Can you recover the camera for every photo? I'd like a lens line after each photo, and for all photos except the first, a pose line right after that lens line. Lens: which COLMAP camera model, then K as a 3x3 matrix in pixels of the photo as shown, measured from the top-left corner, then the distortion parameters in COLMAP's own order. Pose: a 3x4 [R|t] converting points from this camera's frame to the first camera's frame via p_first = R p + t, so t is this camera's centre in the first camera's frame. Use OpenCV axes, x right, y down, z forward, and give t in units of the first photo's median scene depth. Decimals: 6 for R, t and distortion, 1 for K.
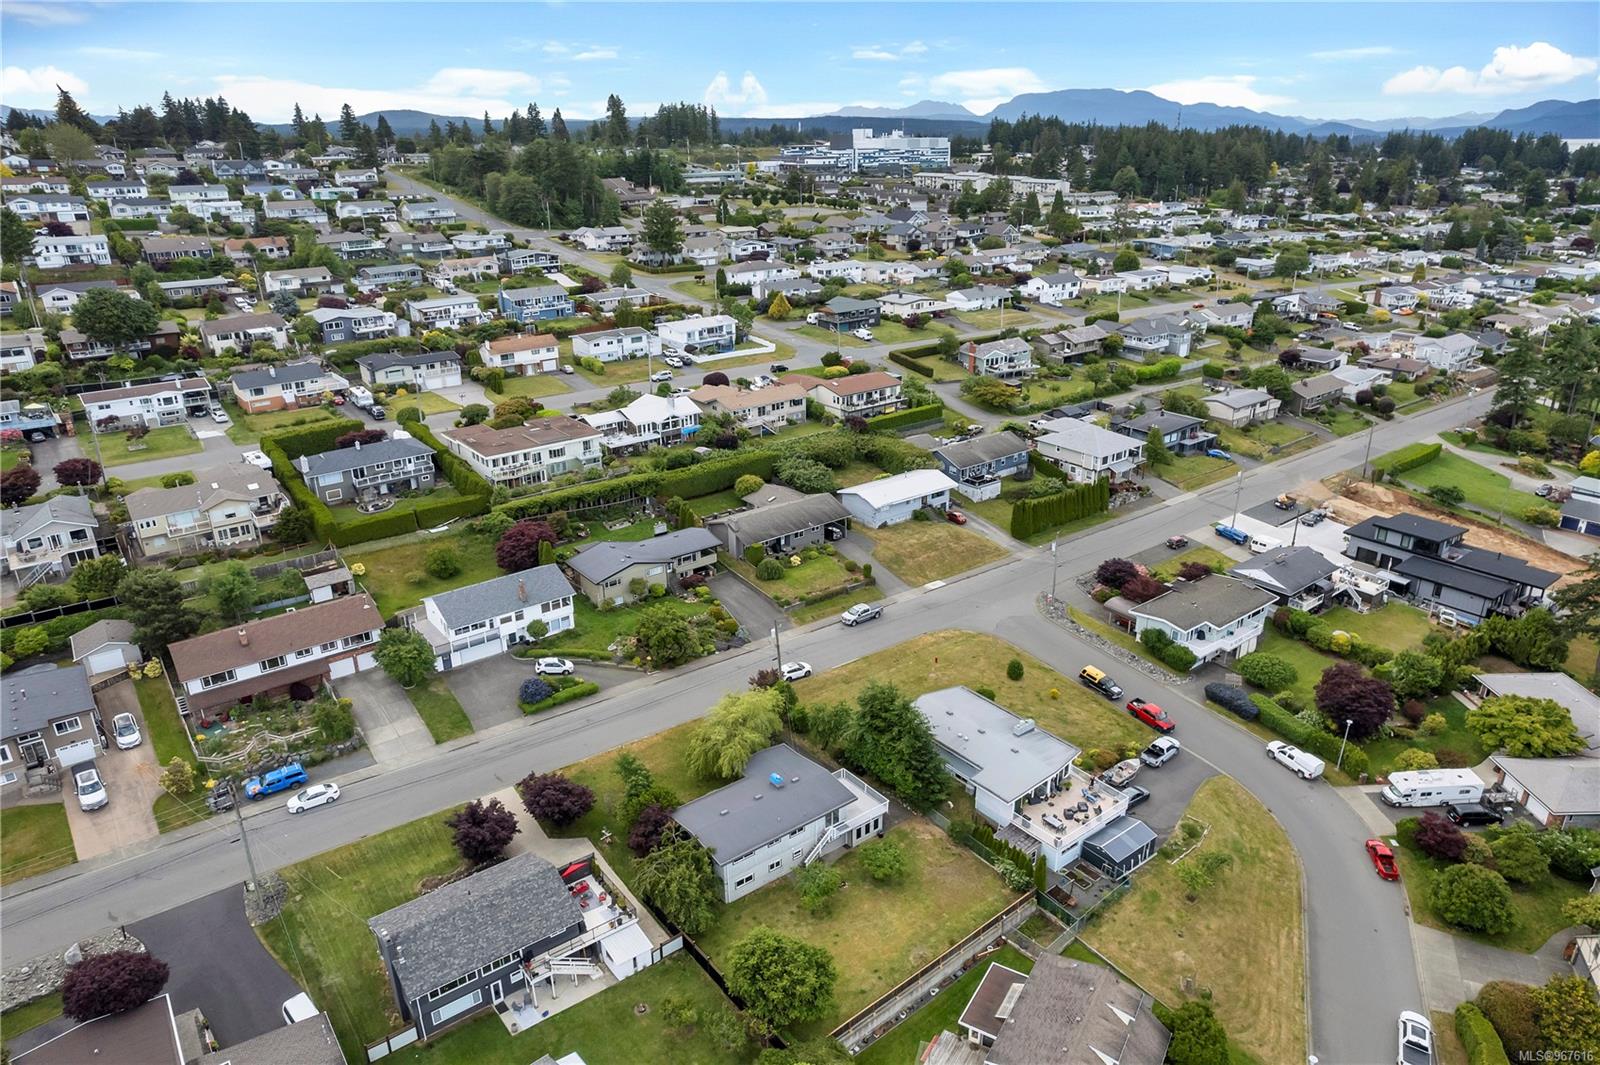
lens RADIAL K [[1022.0, 0, 800.0], [0, 1022.0, 532.5], [0, 0, 1]] dist [-0.081062, 0.071029]
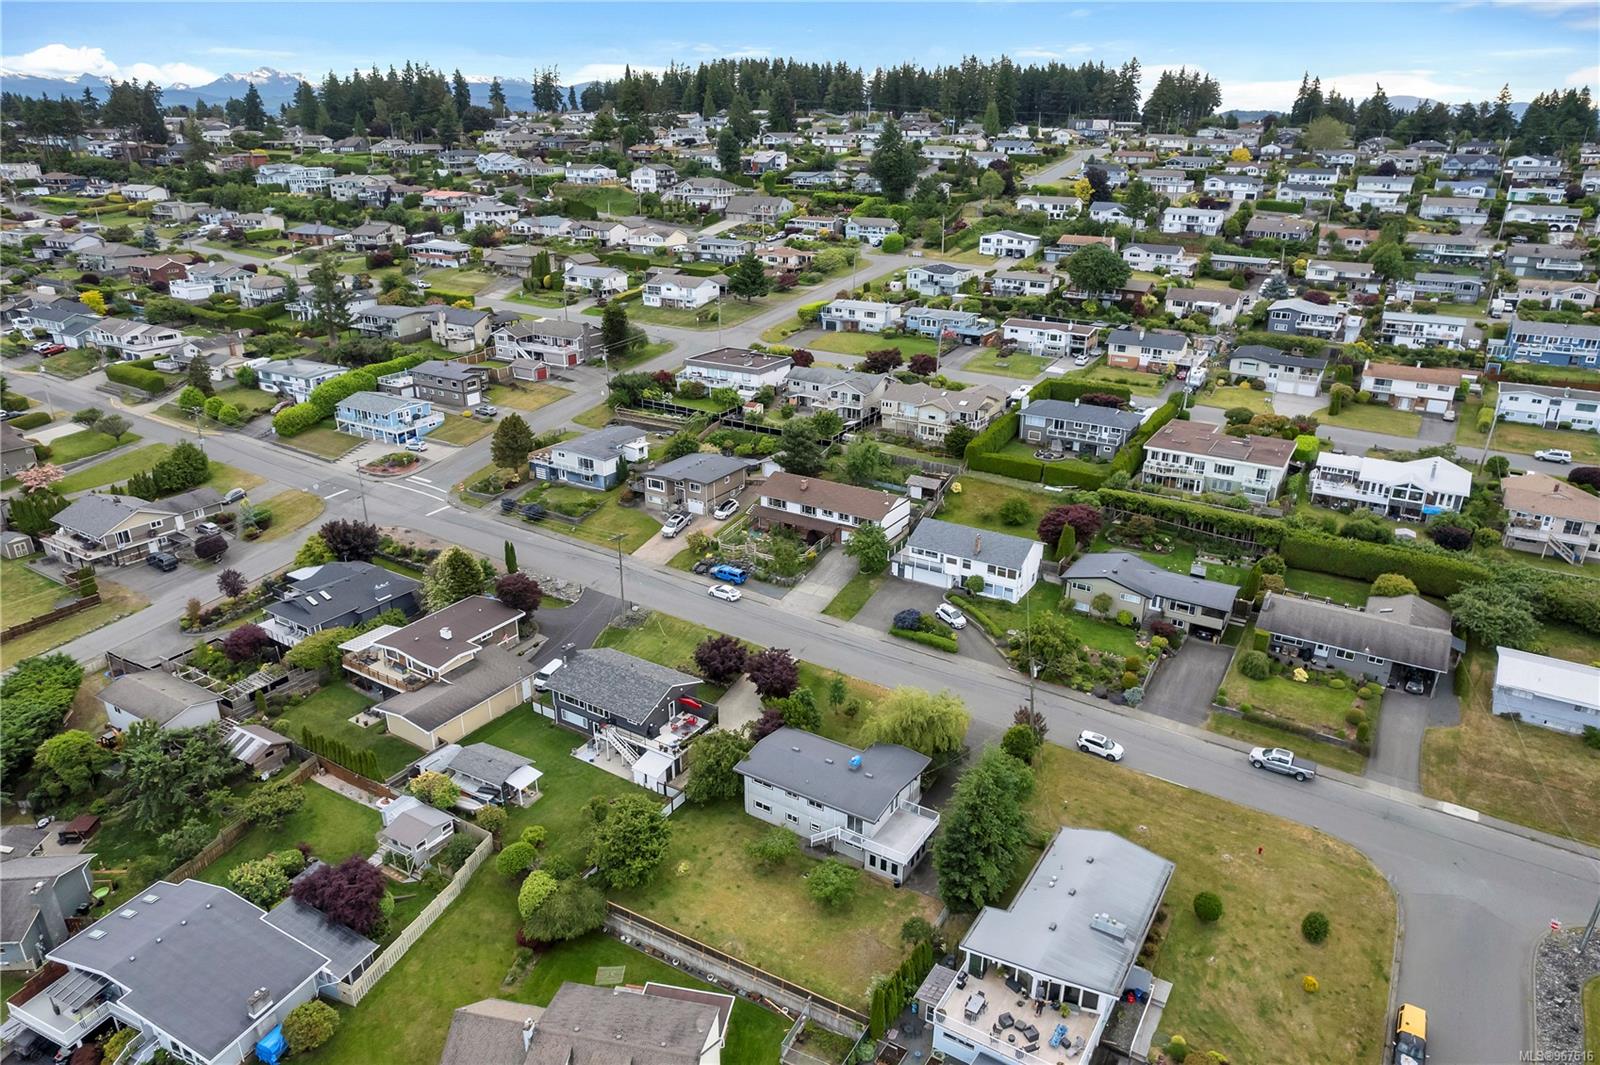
lens RADIAL K [[1022.0, 0, 800.0], [0, 1022.0, 532.5], [0, 0, 1]] dist [-0.081062, 0.071029]
pose [[0.346203, 0.355823, -0.868063, 0.494065], [-0.353033, 0.906683, 0.230856, -0.113904], [0.869202, 0.226531, 0.439514, 0.309181]]
